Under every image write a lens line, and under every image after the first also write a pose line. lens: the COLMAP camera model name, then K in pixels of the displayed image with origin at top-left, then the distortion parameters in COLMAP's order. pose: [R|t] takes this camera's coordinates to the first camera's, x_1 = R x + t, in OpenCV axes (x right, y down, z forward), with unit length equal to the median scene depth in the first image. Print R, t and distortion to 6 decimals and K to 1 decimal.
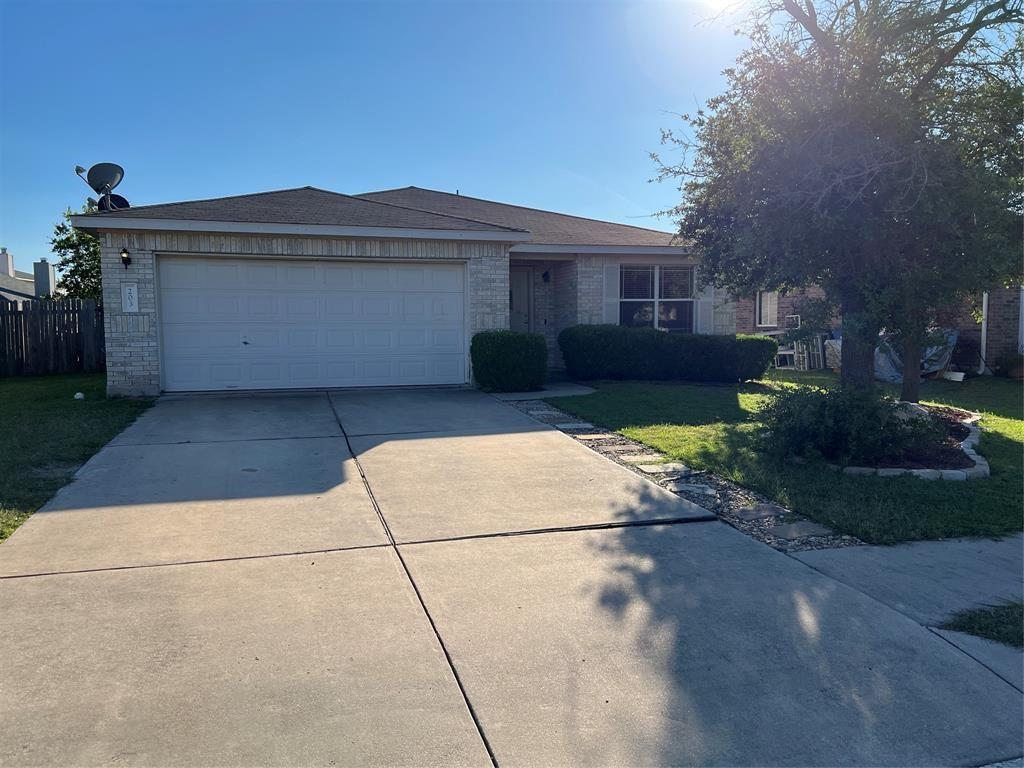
lens RADIAL K [[776.3, 0, 512.0], [0, 776.3, 384.0], [0, 0, 1]] dist [0.073784, -0.071198]
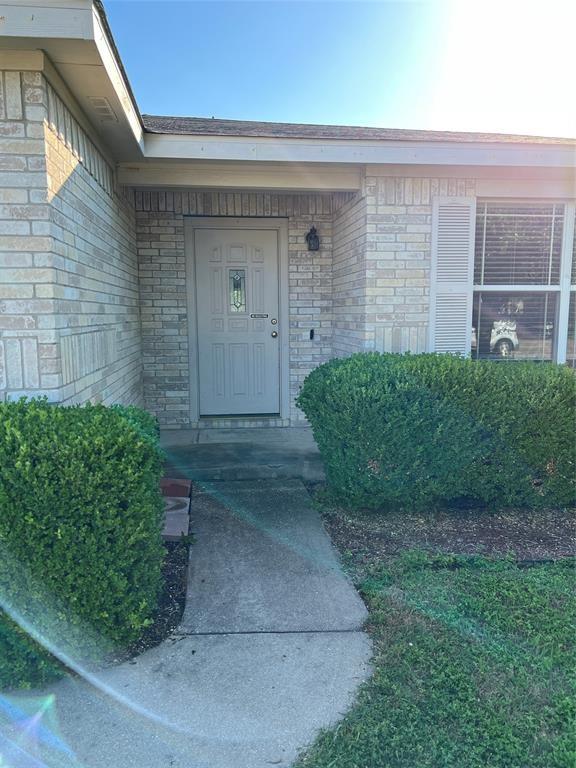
lens RADIAL K [[582.2, 0, 288.0], [0, 582.2, 384.0], [0, 0, 1]] dist [0.073784, -0.071198]
pose [[0.986147, 0.023869, -0.164150, 0.095773], [-0.016007, 0.998668, 0.049054, -0.072268], [0.165102, -0.045747, 0.985215, 0.689062]]
